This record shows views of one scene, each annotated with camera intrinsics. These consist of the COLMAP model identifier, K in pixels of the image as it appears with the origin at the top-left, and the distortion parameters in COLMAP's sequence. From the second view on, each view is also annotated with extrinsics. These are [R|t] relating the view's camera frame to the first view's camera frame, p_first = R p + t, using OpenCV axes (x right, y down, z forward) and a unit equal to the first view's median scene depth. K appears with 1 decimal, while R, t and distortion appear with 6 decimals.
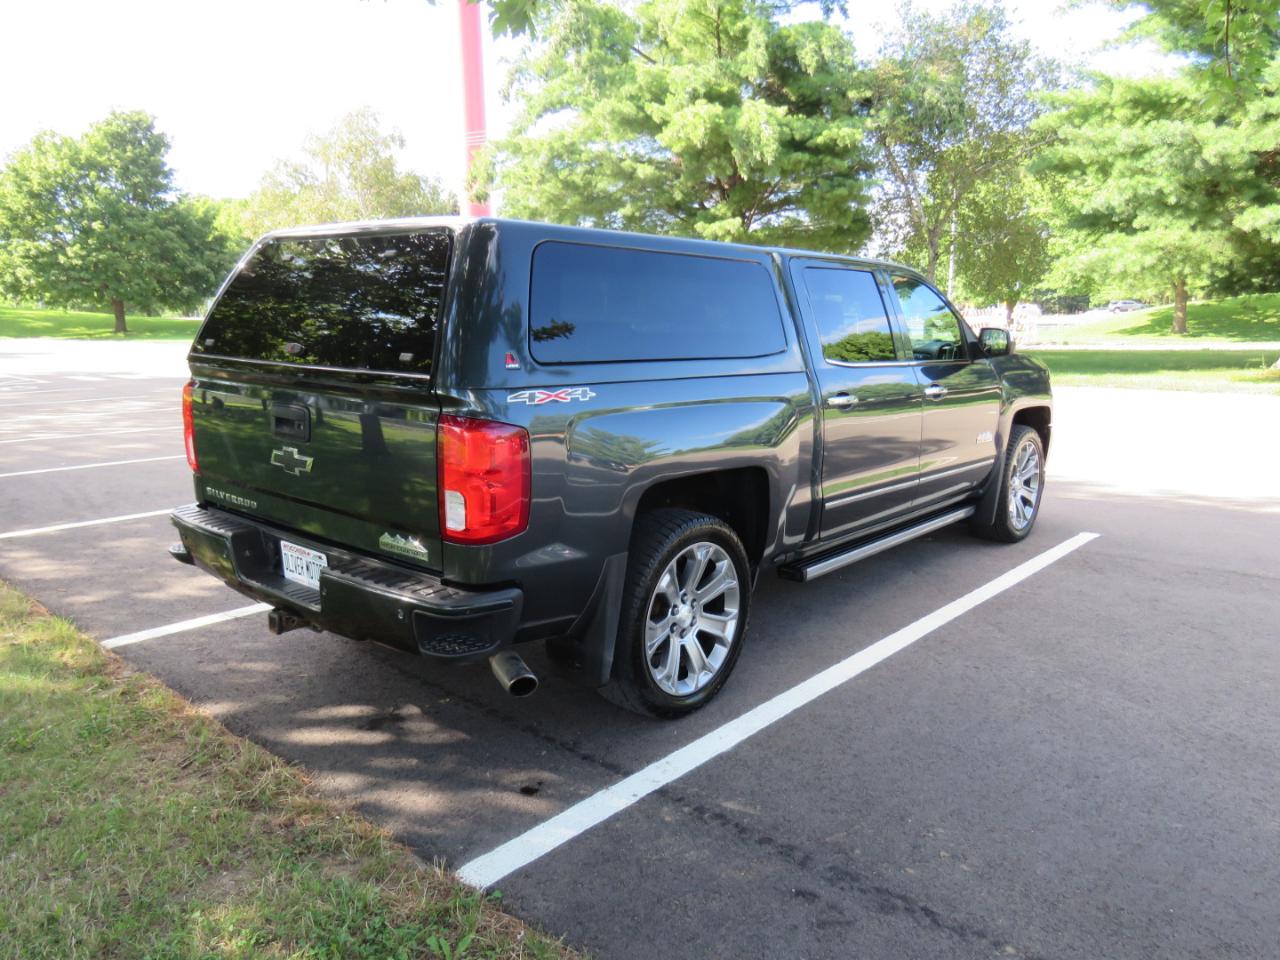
lens RADIAL K [[927.1, 0, 639.7], [0, 927.1, 491.9], [0, 0, 1]] dist [0.014387, -0.016841]
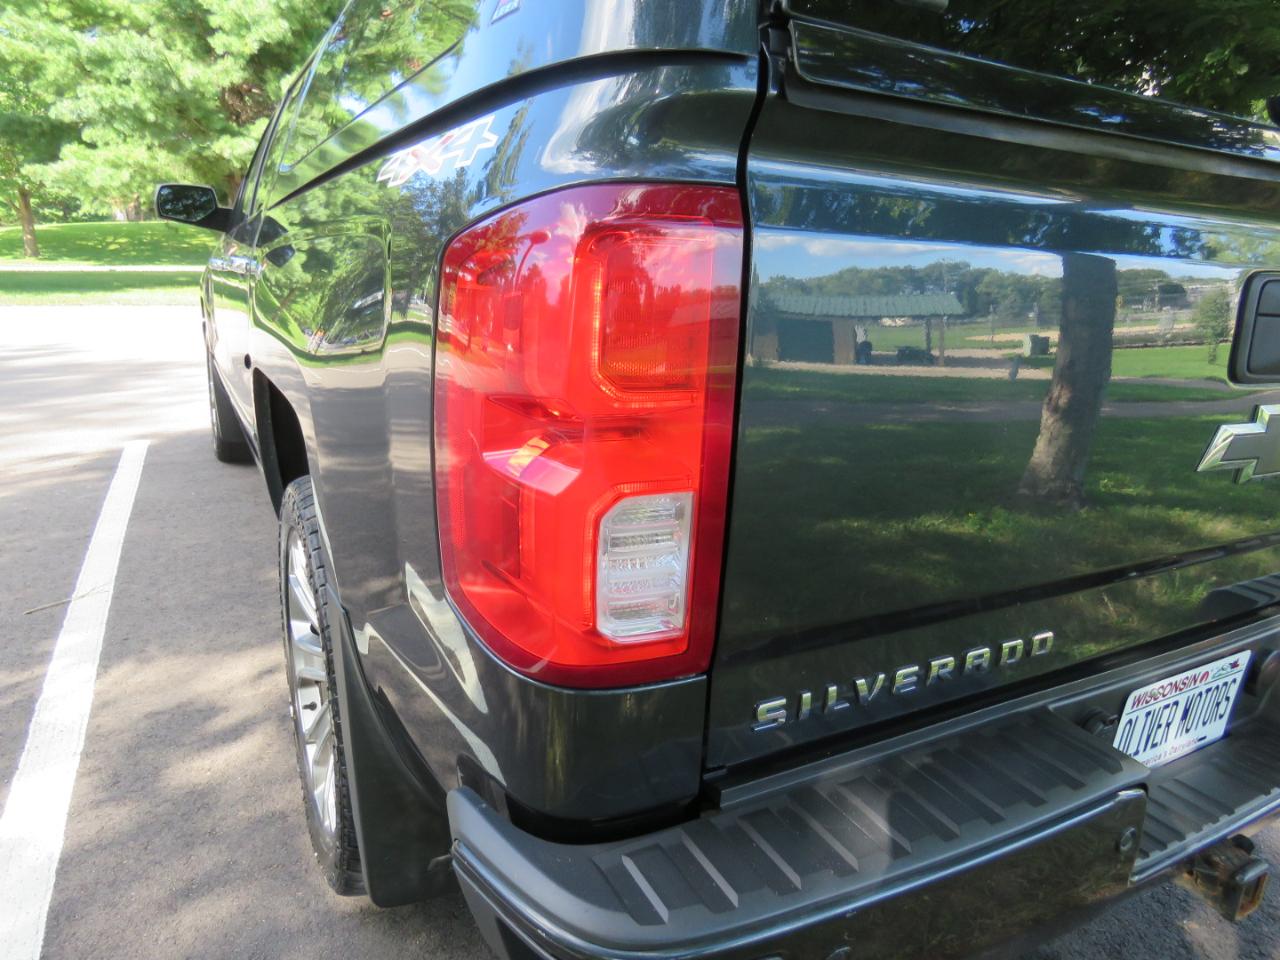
lens RADIAL K [[803.8, 0, 623.5], [0, 803.8, 481.7], [0, 0, 1]] dist [-0.000342, -0.001187]
pose [[0.376557, -0.234069, 0.896335, -0.128523], [0.142601, 0.970667, 0.193572, -0.019383], [-0.915352, 0.054928, 0.398890, 0.191344]]
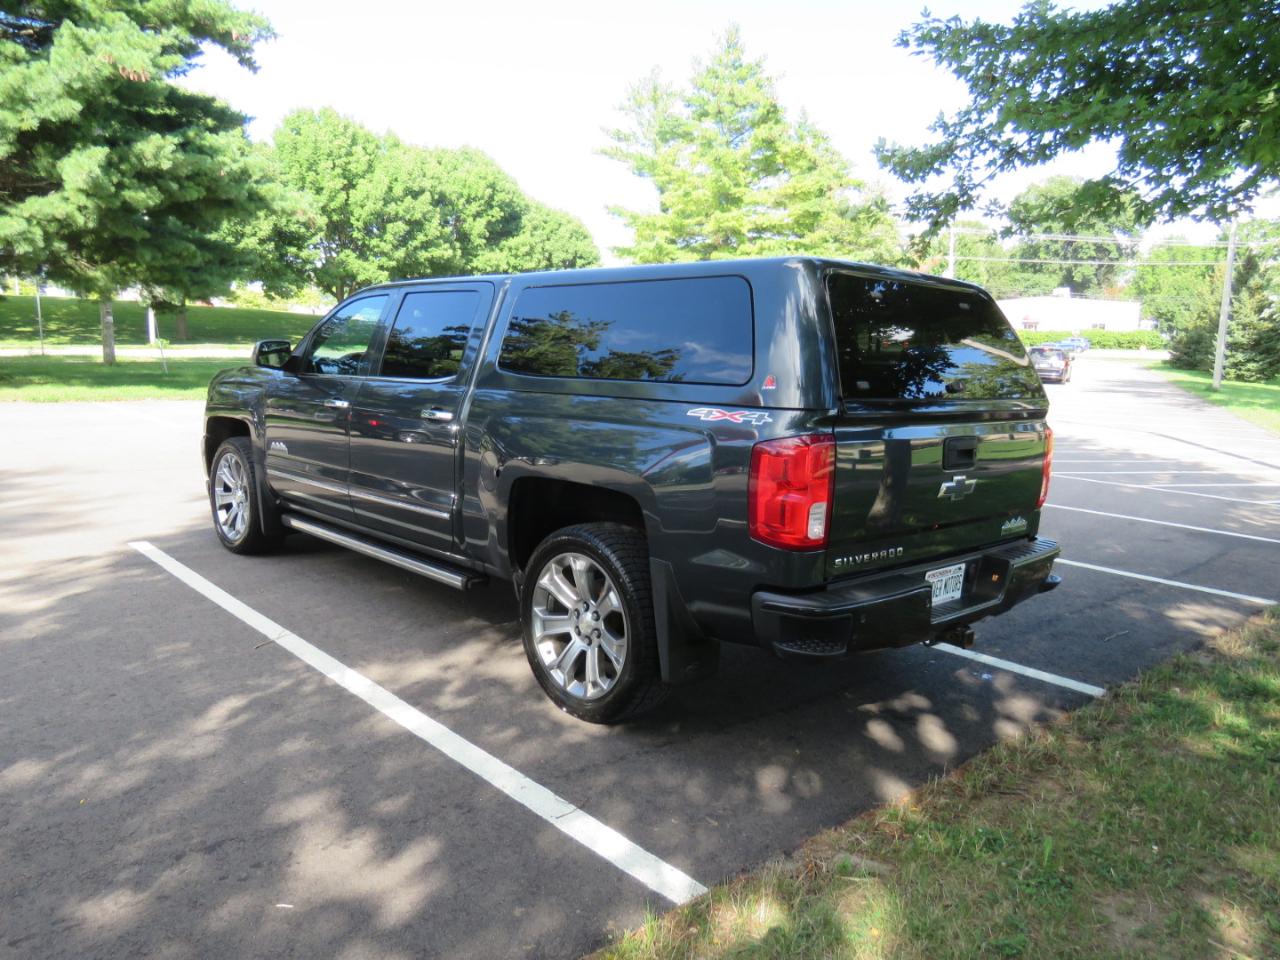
lens RADIAL K [[927.1, 0, 643.5], [0, 927.1, 471.5], [0, 0, 1]] dist [0.014387, -0.016841]
pose [[0.123648, -0.129512, 0.983838, -0.260499], [0.151394, 0.982302, 0.110283, -0.039999], [-0.980709, 0.135311, 0.141067, 0.209498]]
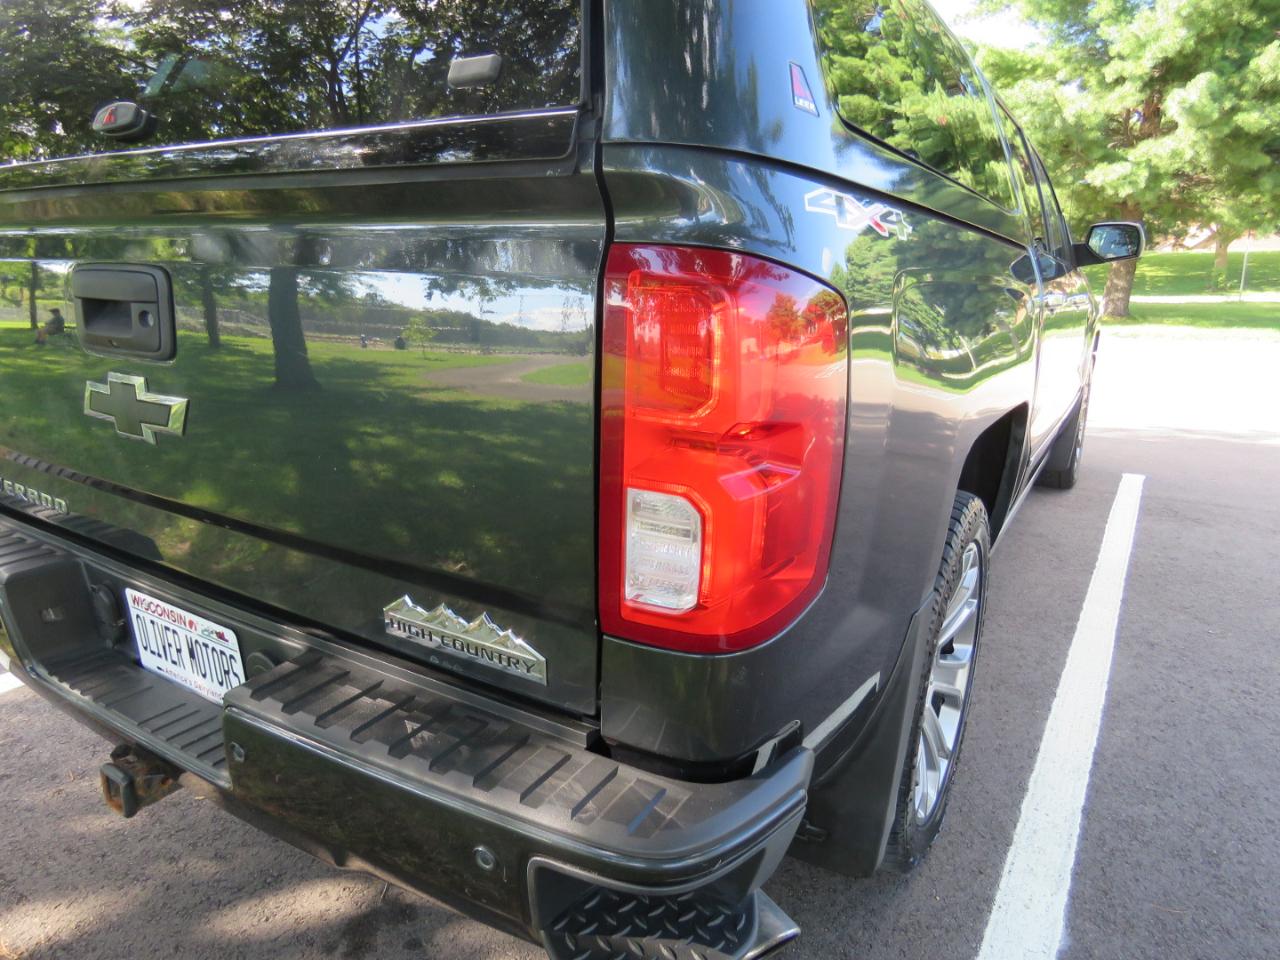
lens RADIAL K [[803.8, 0, 637.8], [0, 803.8, 483.1], [0, 0, 1]] dist [-0.000342, -0.001187]
pose [[0.989494, -0.032080, 0.140970, -0.035783], [0.022861, 0.997522, 0.066536, -0.003194], [-0.142755, -0.062614, 0.987776, 0.107142]]
